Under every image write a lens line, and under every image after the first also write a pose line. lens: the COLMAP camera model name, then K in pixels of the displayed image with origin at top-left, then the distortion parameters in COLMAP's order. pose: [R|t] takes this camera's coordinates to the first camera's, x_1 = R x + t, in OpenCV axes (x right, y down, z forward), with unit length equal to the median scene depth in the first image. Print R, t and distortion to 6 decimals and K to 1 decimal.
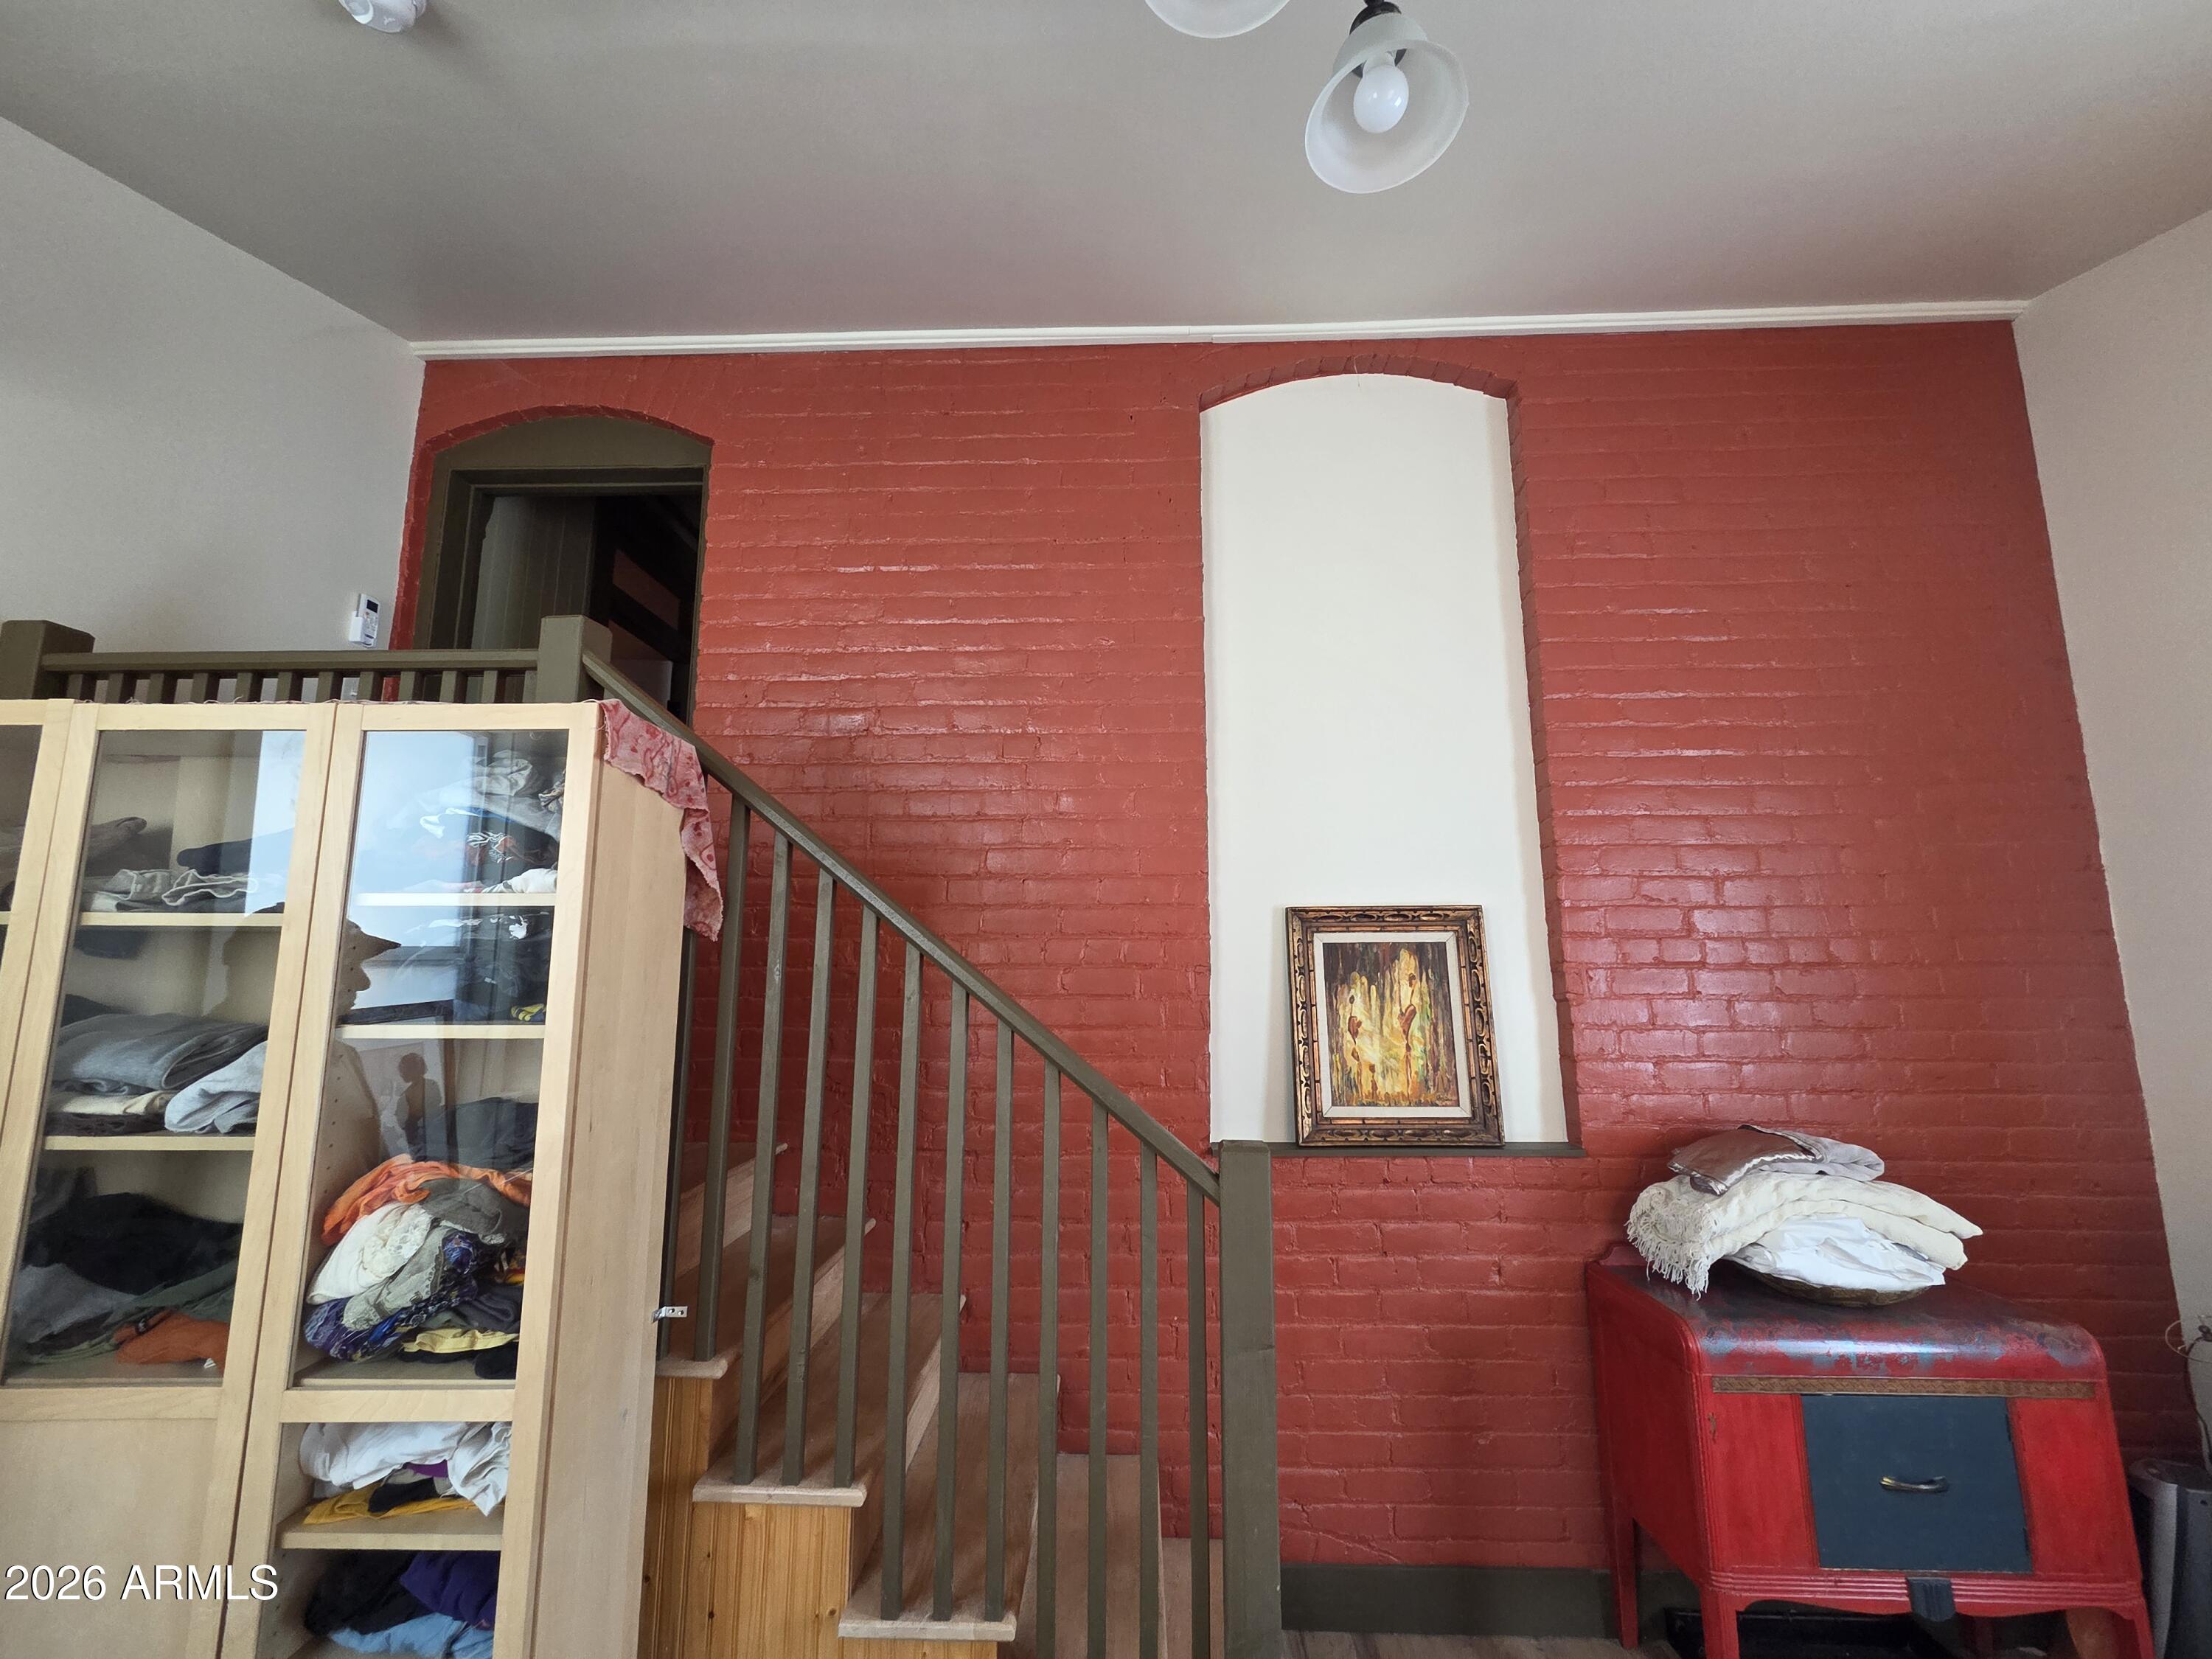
lens RADIAL K [[898.7, 0, 1106.0], [0, 898.7, 829.5], [0, 0, 1]] dist [0.001915, 0.000190]
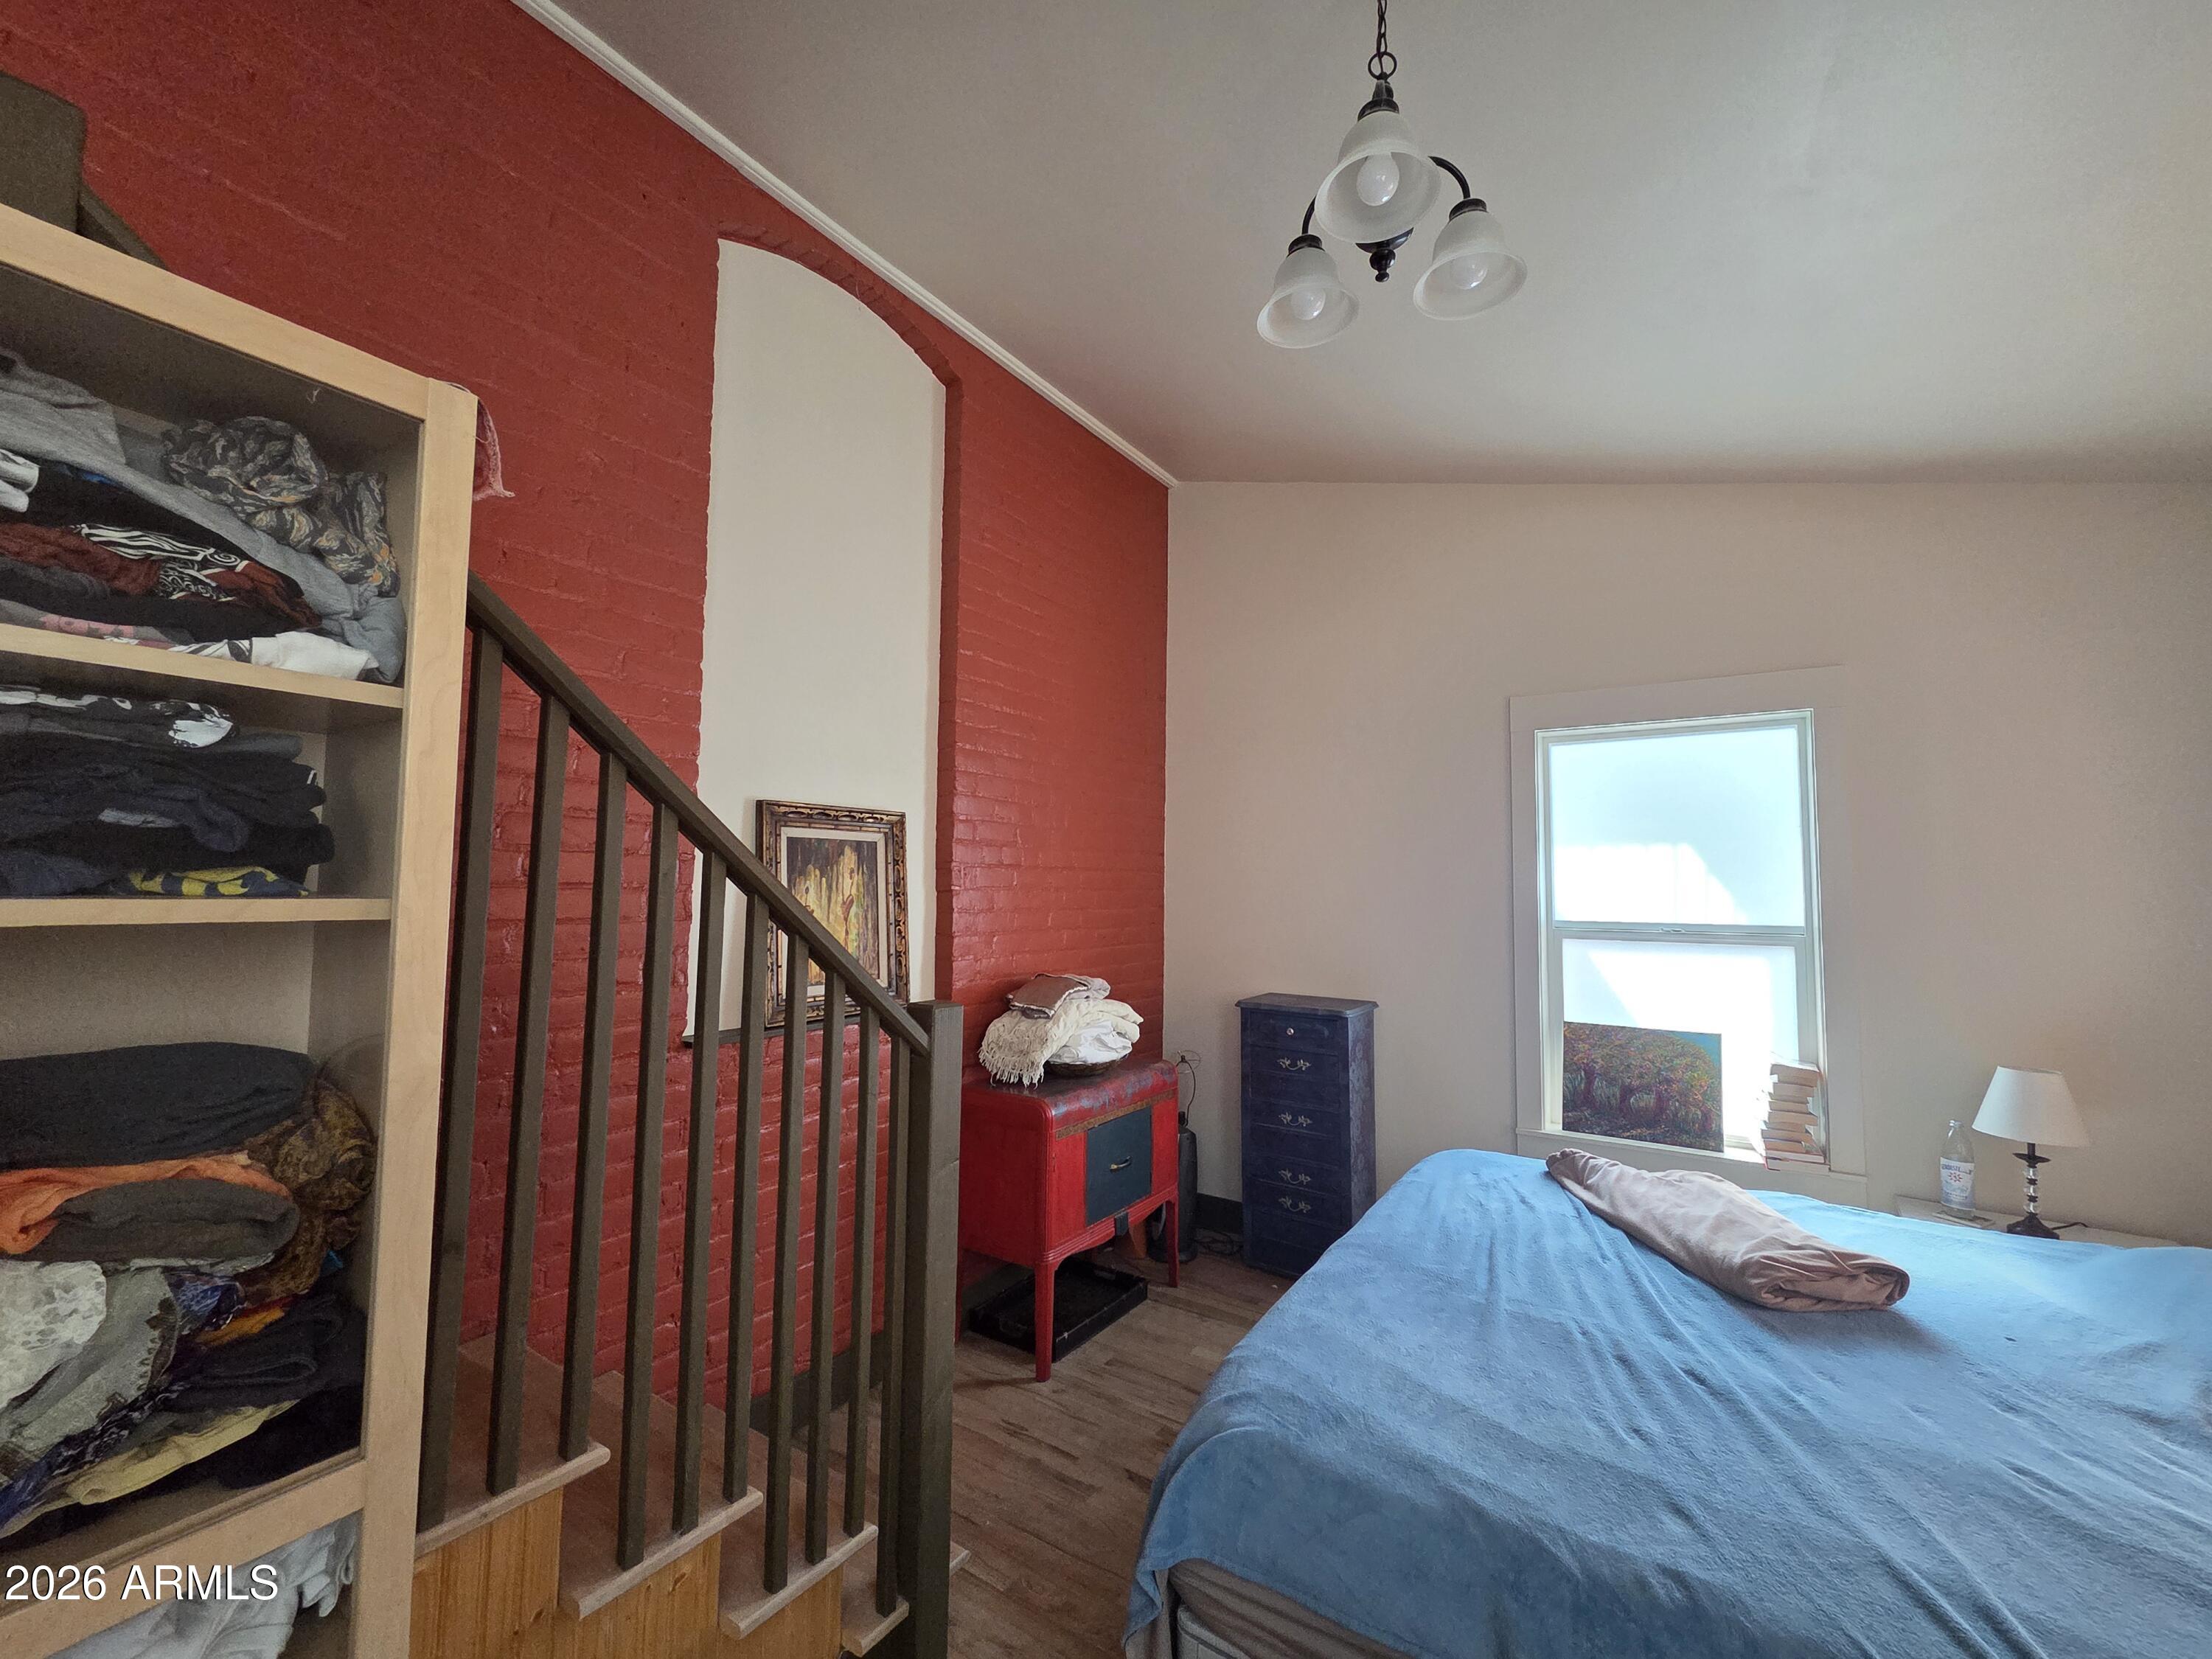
lens RADIAL K [[898.7, 0, 1106.0], [0, 898.7, 829.5], [0, 0, 1]] dist [0.001915, 0.000190]
pose [[0.533897, 0.061323, 0.843323, -0.469491], [-0.144770, 0.989269, 0.019717, 0.046616], [-0.833064, -0.132615, 0.537045, 0.140427]]
